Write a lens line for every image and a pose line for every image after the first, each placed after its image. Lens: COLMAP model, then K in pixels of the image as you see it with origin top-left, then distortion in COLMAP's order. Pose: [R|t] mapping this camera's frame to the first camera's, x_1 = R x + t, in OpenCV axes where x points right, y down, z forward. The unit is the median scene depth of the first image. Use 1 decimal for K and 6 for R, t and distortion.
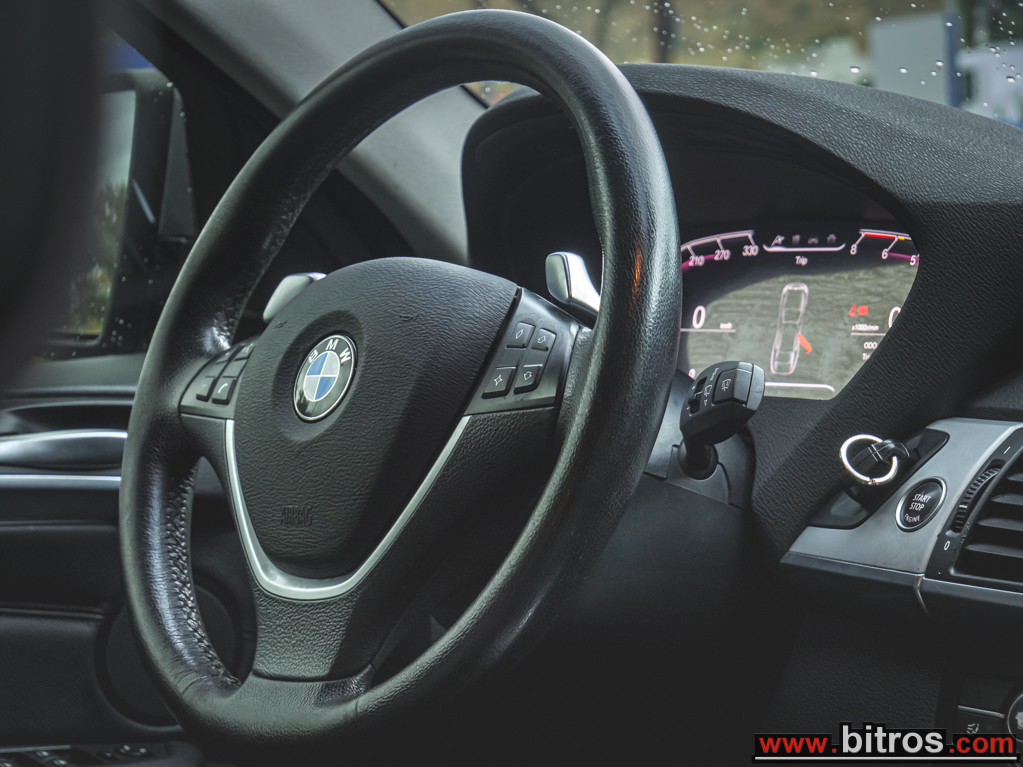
lens RADIAL K [[2994.3, 0, 494.2], [0, 2994.3, 386.2], [0, 0, 1]] dist [-0.018391, 0.162547]
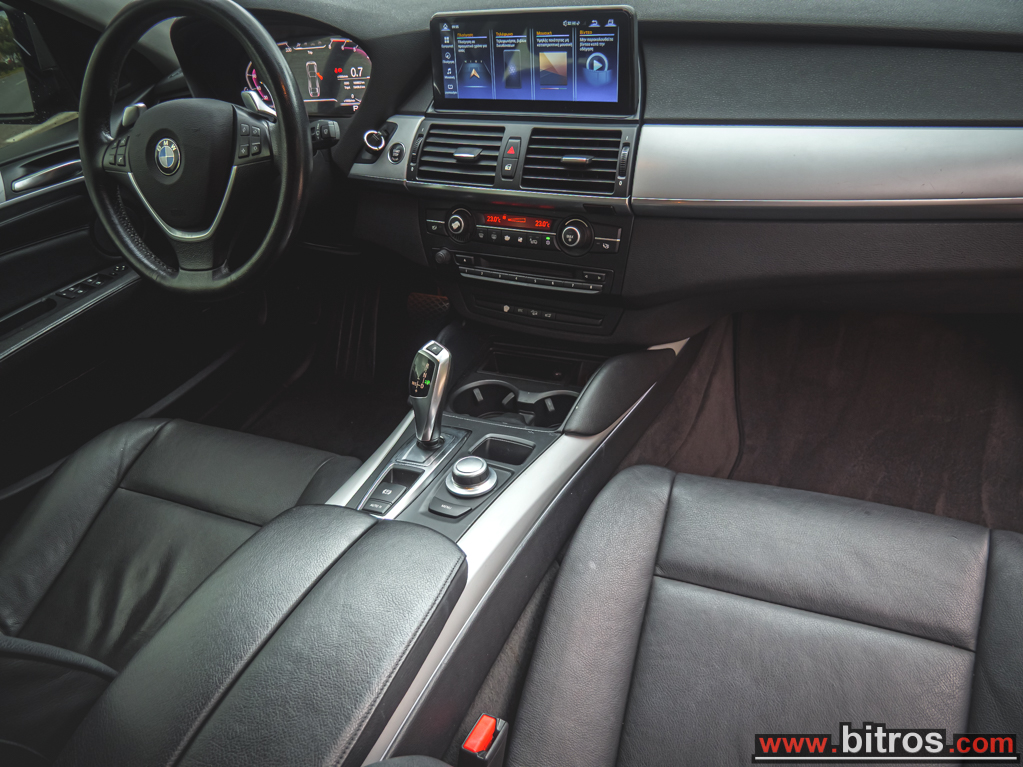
lens RADIAL K [[740.2, 0, 511.5], [0, 740.2, 383.5], [0, 0, 1]] dist [-0.049434, 0.024389]
pose [[0.883031, -0.343253, 0.320052, -0.063353], [0.138419, 0.842104, 0.521249, -0.126097], [-0.448437, -0.415978, 0.791117, 0.278724]]
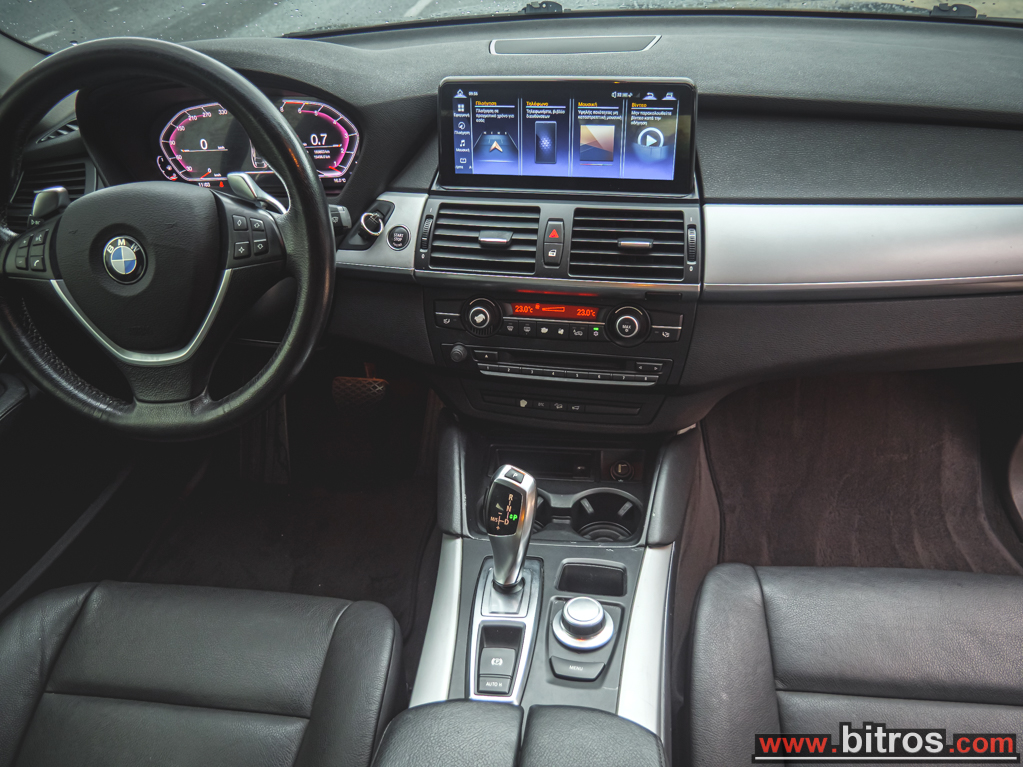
lens RADIAL K [[740.2, 0, 511.5], [0, 740.2, 383.5], [0, 0, 1]] dist [-0.049434, 0.024389]
pose [[0.719931, -0.408347, 0.561206, -0.175098], [0.080569, 0.852305, 0.516802, -0.159748], [-0.689353, -0.326846, 0.646501, 0.487654]]
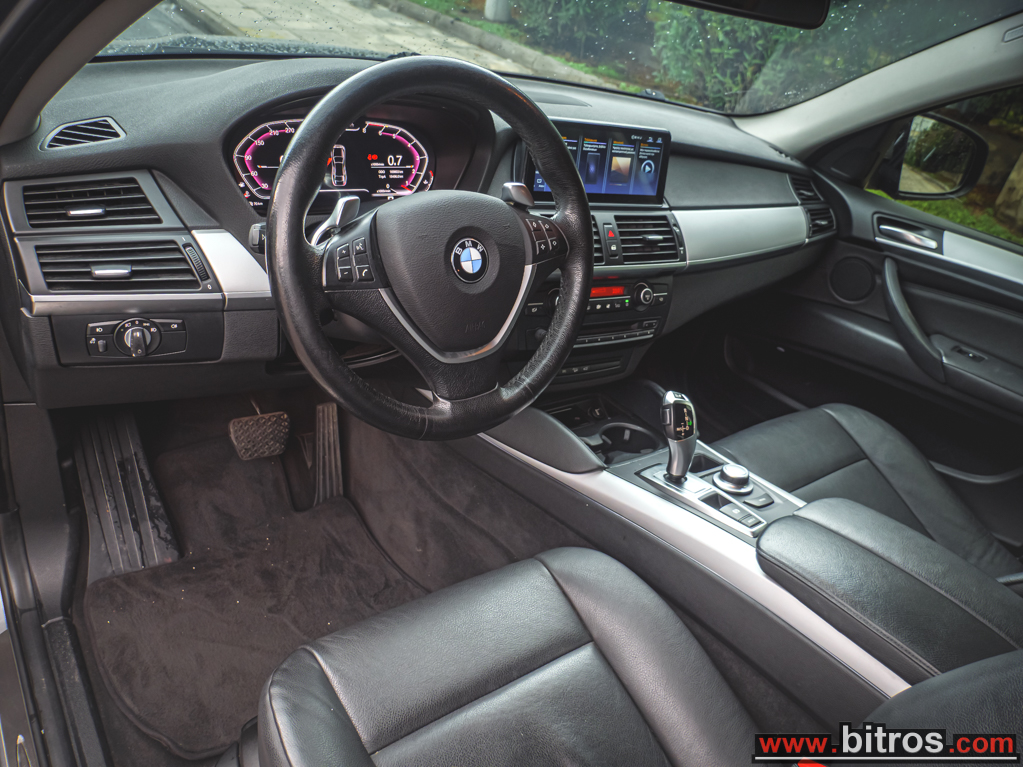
lens RADIAL K [[740.2, 0, 511.5], [0, 740.2, 383.5], [0, 0, 1]] dist [-0.049434, 0.024389]
pose [[0.030868, -0.452356, 0.891303, -0.554322], [-0.115496, 0.884141, 0.452721, -0.163911], [-0.992828, -0.116916, -0.024954, 0.968438]]
